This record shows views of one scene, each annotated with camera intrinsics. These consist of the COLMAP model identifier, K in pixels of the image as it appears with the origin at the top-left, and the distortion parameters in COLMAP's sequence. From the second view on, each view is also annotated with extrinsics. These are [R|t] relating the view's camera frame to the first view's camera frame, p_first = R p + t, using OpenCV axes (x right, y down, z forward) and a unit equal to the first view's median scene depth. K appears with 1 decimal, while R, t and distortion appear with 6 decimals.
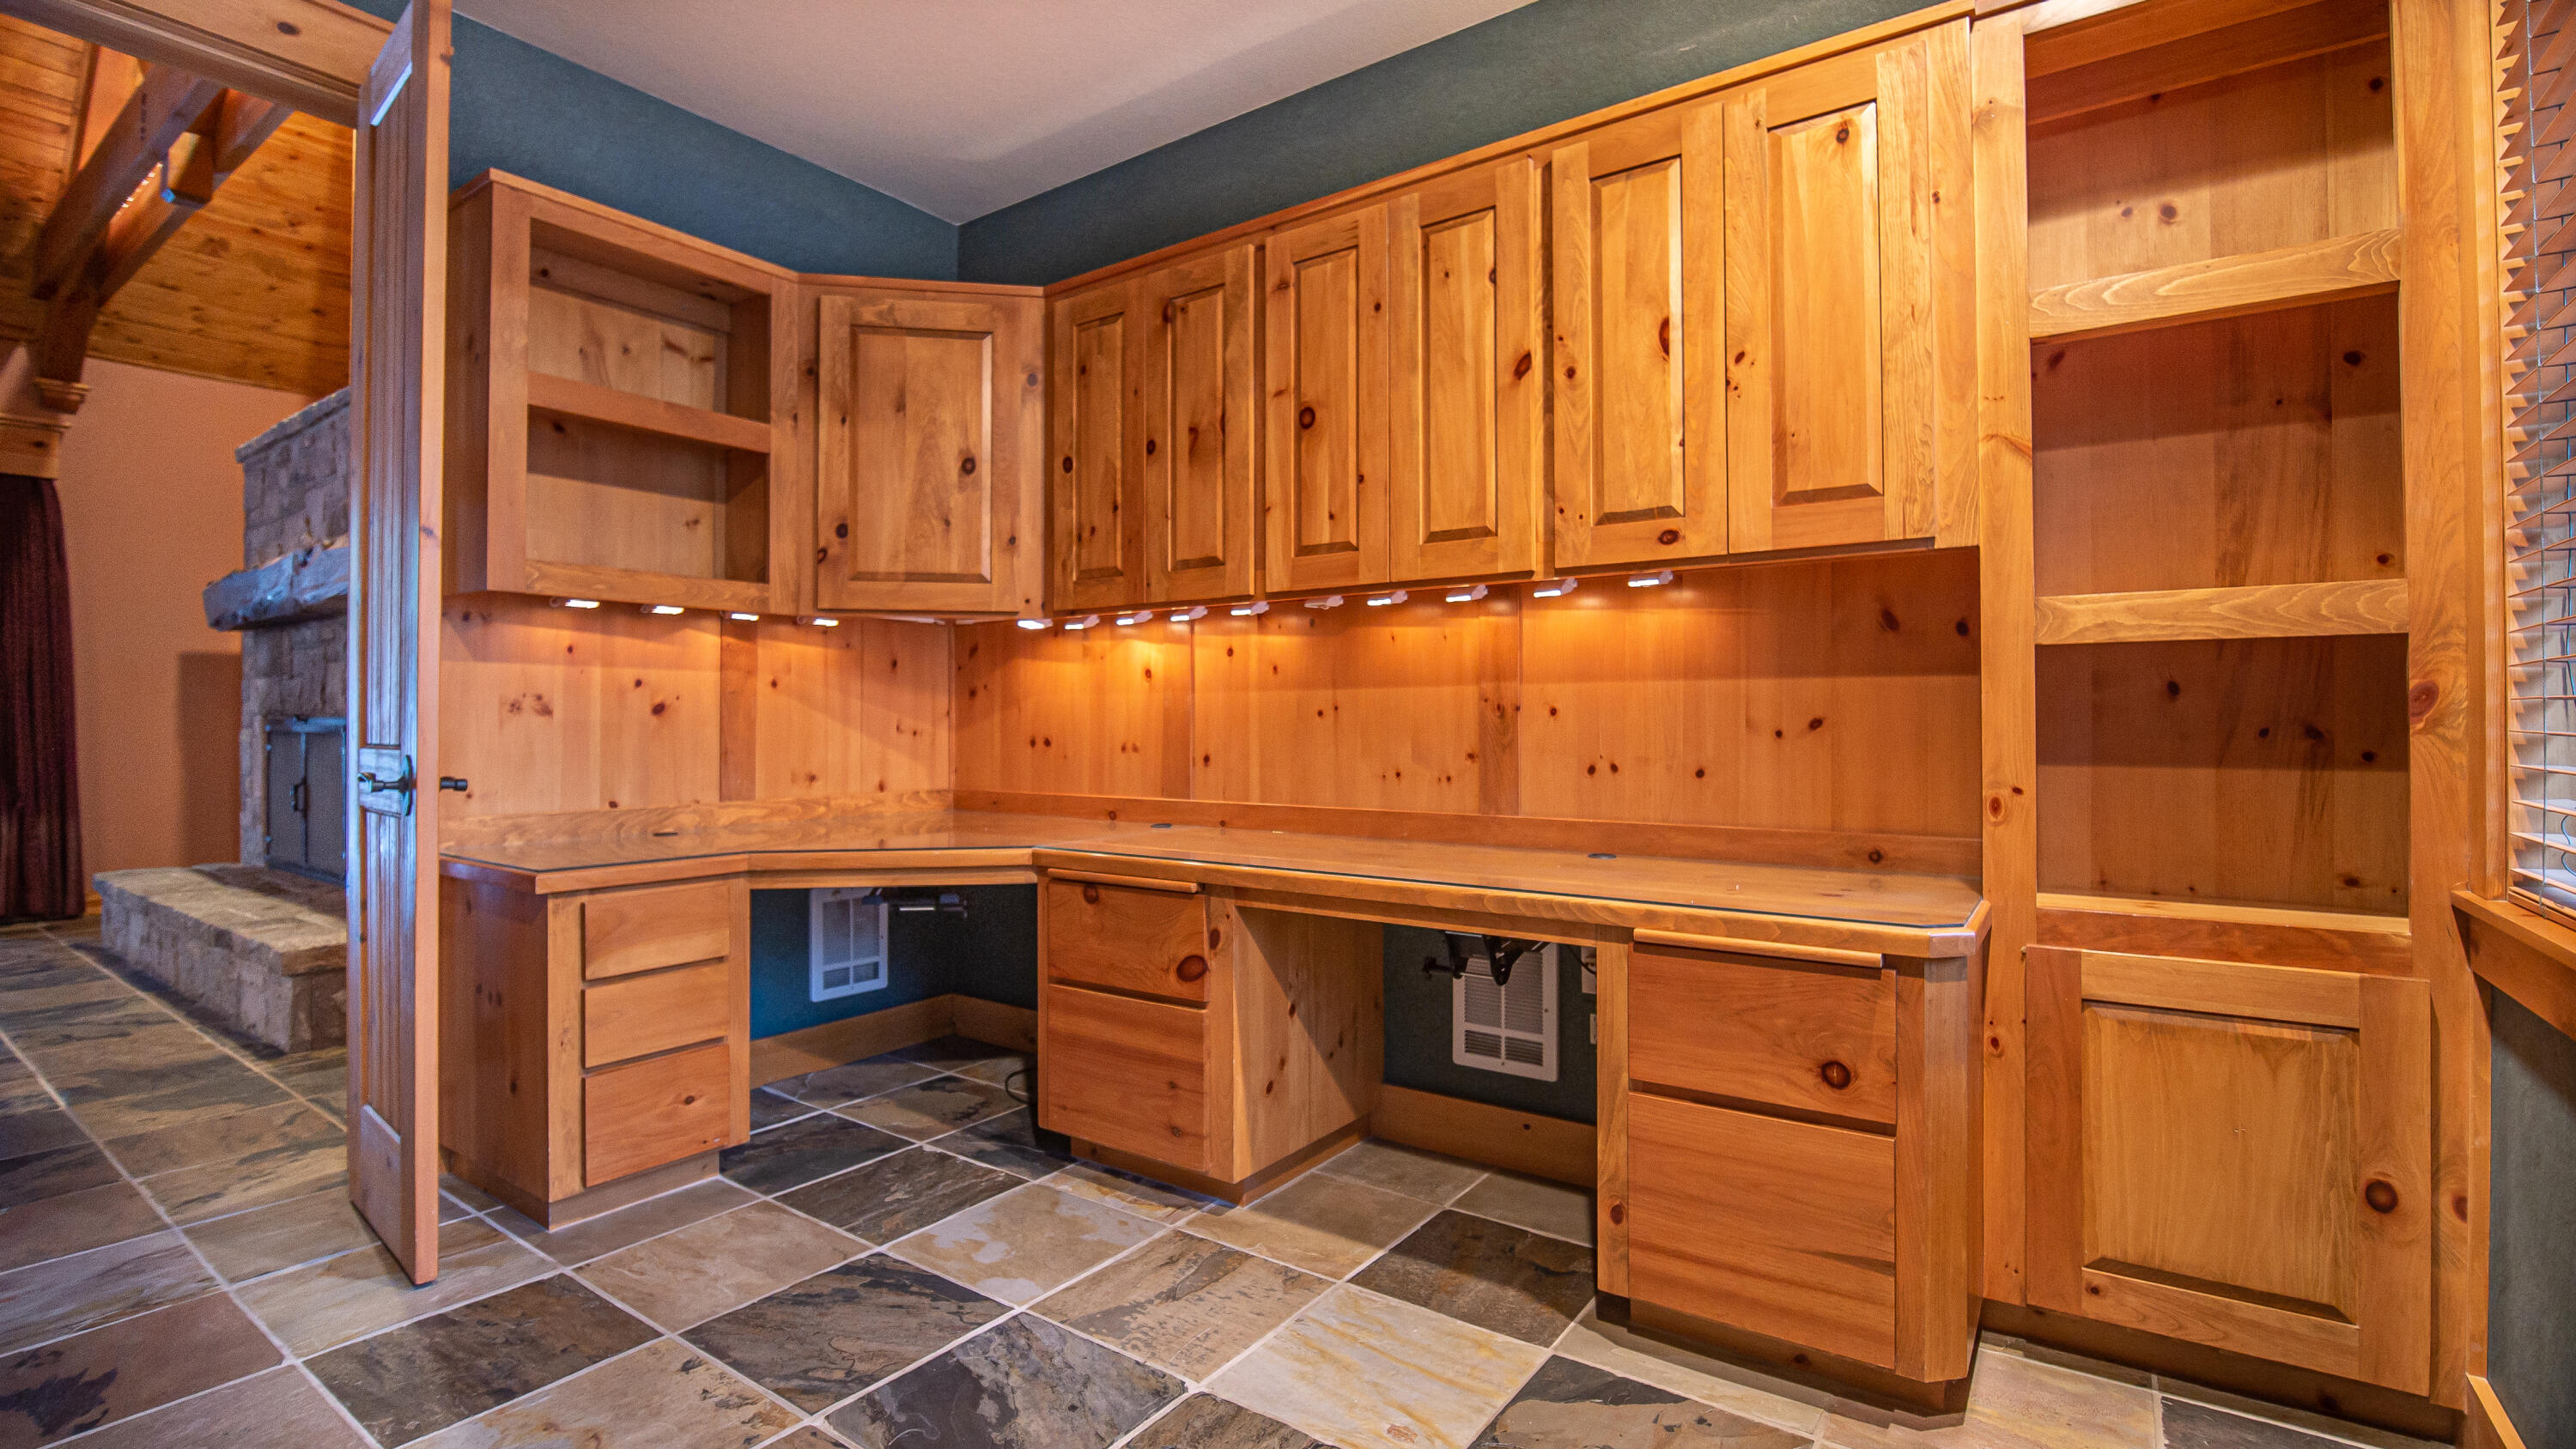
lens RADIAL K [[1161.4, 0, 1296.9], [0, 1161.4, 716.8], [0, 0, 1]] dist [-0.016167, -0.001582]
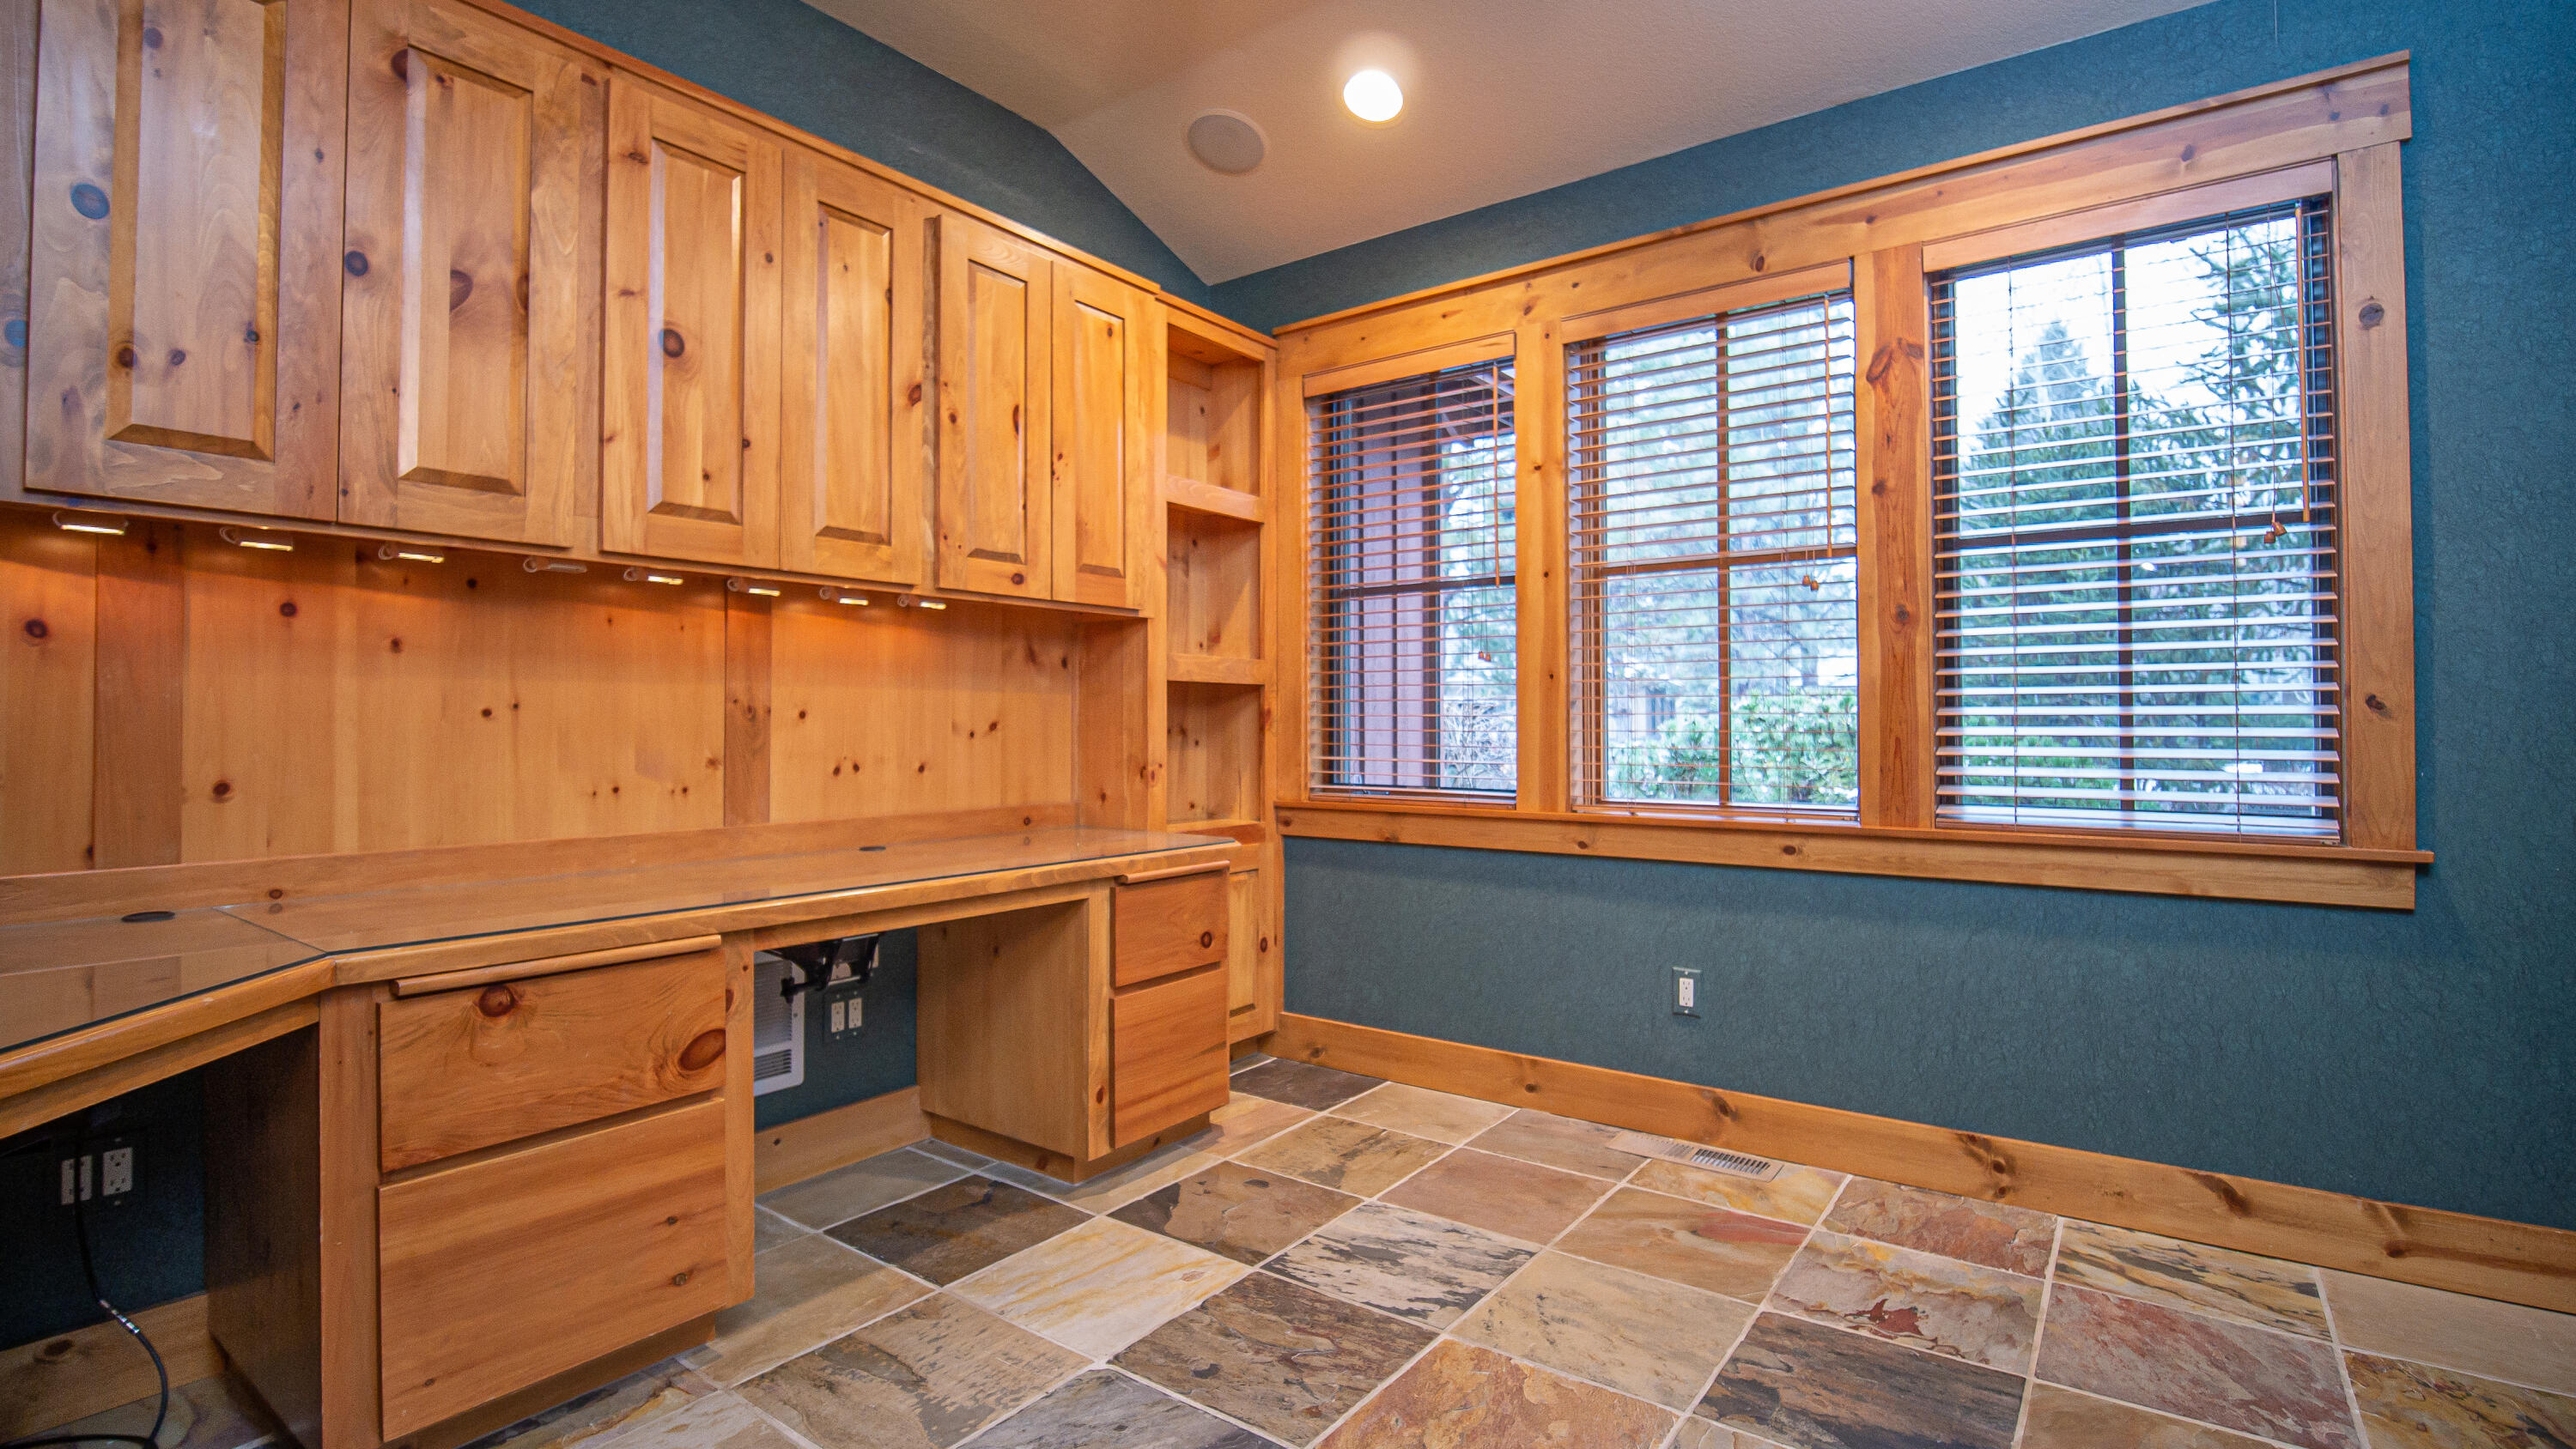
lens RADIAL K [[1161.4, 0, 1291.9], [0, 1161.4, 724.1], [0, 0, 1]] dist [-0.016167, -0.001582]
pose [[0.020411, 0.004411, 0.999782, -0.872065], [-0.001074, 0.999990, -0.004390, 0.008372], [-0.999791, -0.000984, 0.020415, 0.627231]]
